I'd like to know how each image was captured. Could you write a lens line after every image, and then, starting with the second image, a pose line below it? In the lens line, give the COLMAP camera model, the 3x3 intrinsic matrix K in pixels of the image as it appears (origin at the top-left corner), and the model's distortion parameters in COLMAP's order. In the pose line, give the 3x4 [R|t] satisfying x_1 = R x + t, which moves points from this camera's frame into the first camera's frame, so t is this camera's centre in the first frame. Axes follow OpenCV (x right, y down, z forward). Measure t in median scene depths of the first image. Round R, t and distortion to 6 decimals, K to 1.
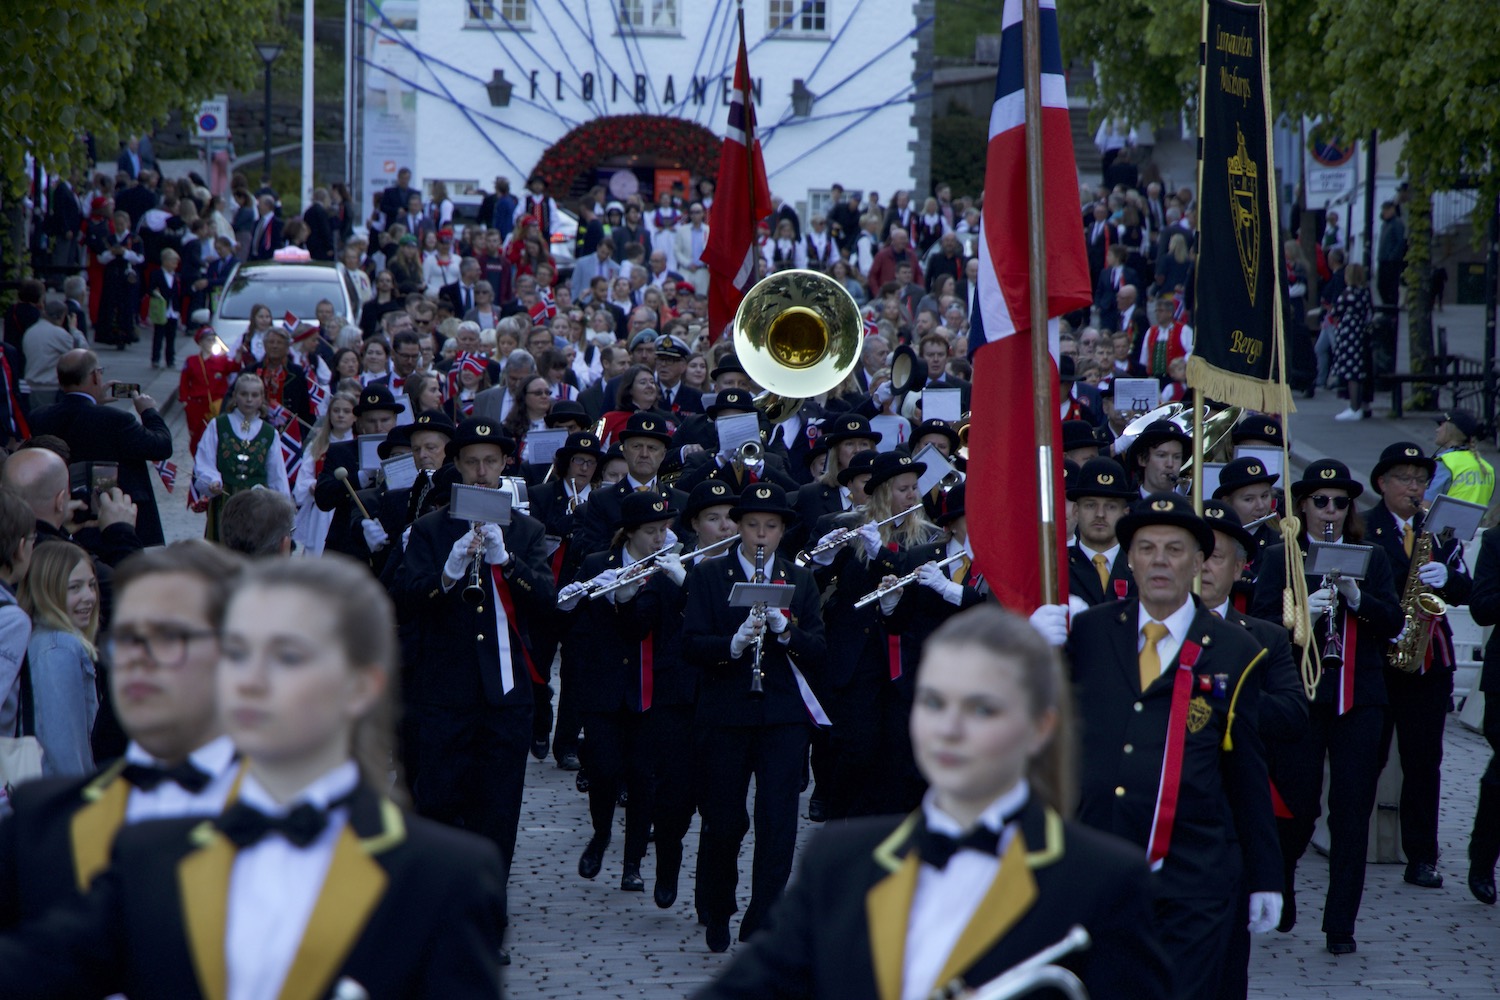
lens RADIAL K [[8828.0, 0, 778.3], [0, 8828.0, 498.4], [0, 0, 1]] dist [2.390384, 24.843235]
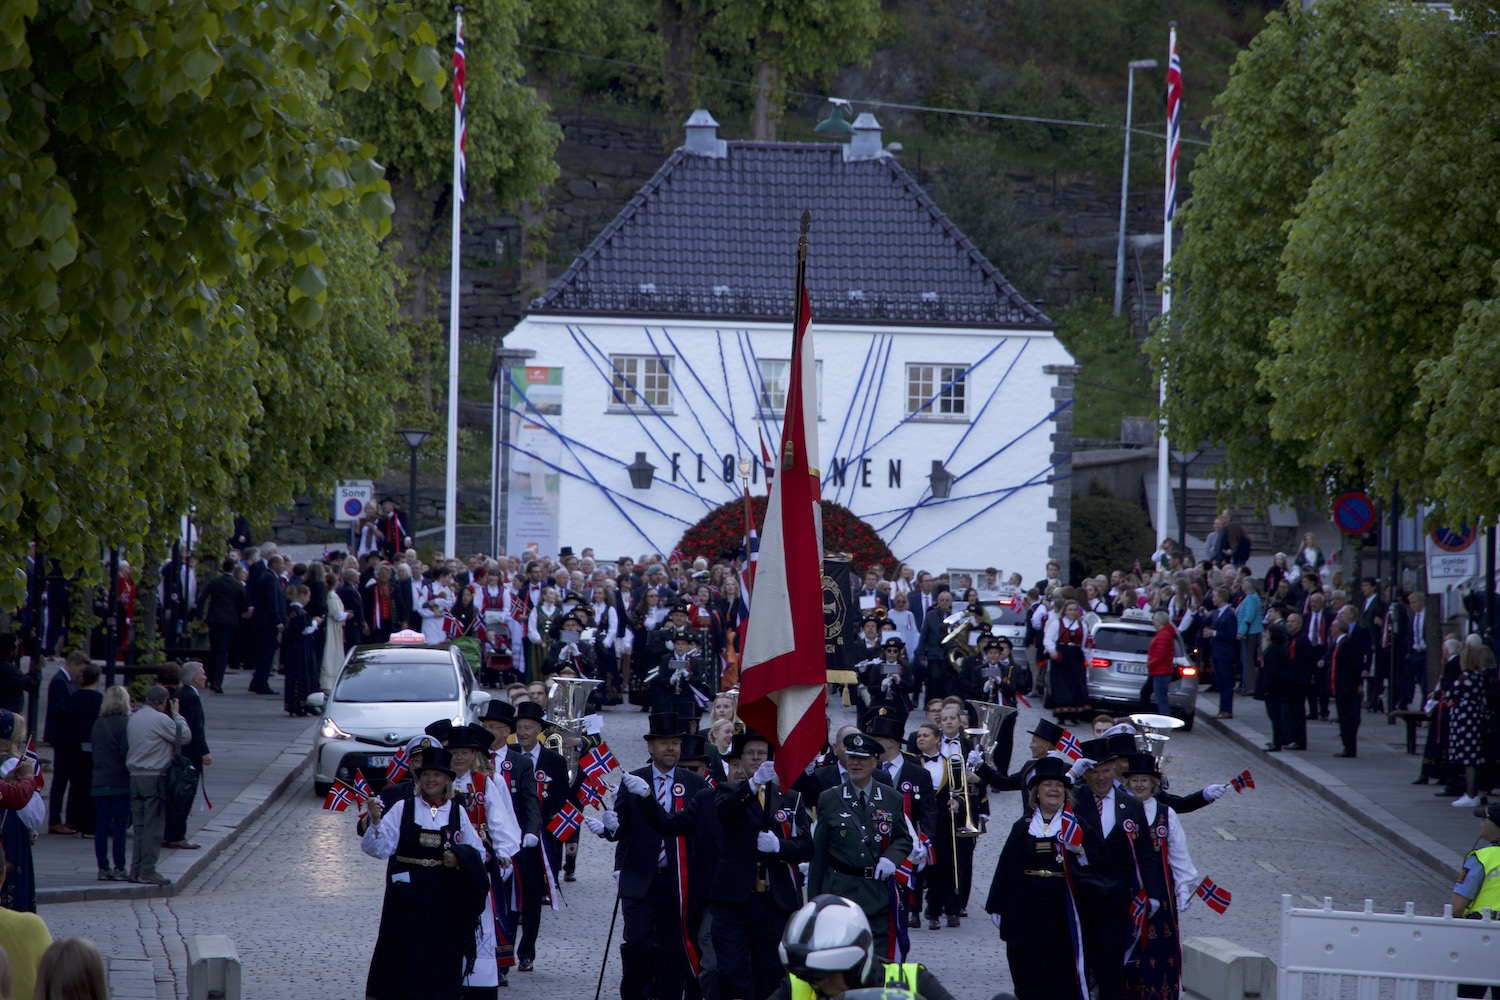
lens RADIAL K [[8827.8, 0, 746.1], [0, 8827.8, 501.2], [0, 0, 1]] dist [2.535854, 9.788419]
pose [[0.999678, 0.000138, -0.025385, 0.009098], [-0.001209, 0.999109, -0.042185, -0.000374], [0.025357, 0.042203, 0.998787, -0.004853]]
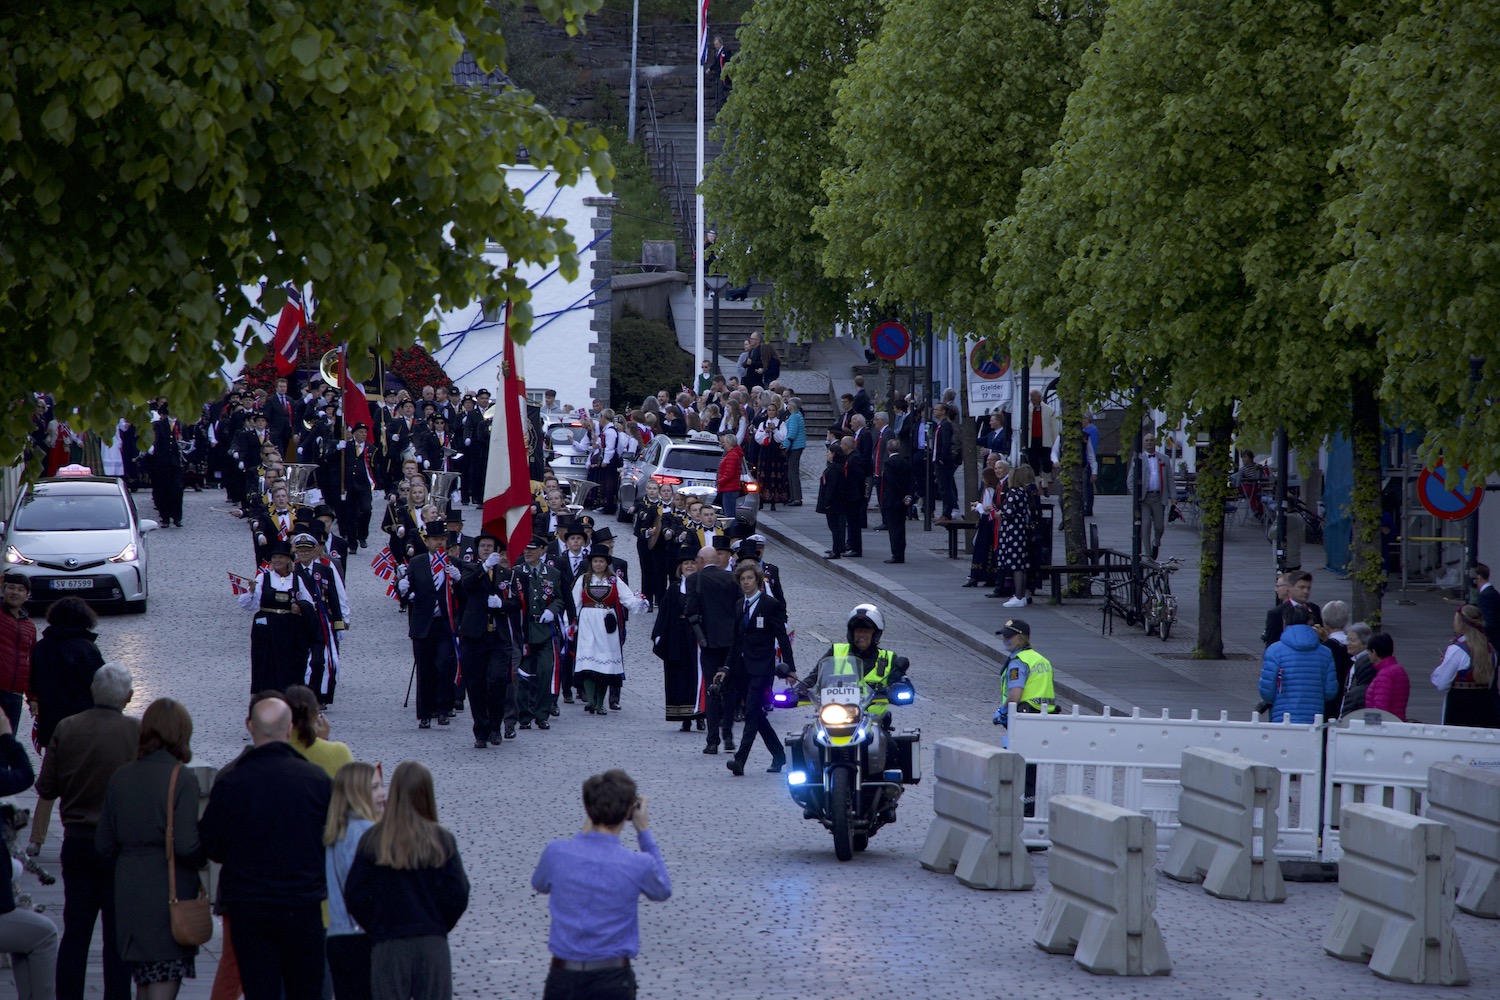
lens RADIAL K [[8827.8, 0, 746.1], [0, 8827.8, 501.2], [0, 0, 1]] dist [2.535854, 9.788419]
pose [[0.999109, -0.010934, 0.040774, -0.015840], [0.011652, 0.999781, -0.017399, -0.002935], [-0.040575, 0.017859, 0.999017, -0.122735]]
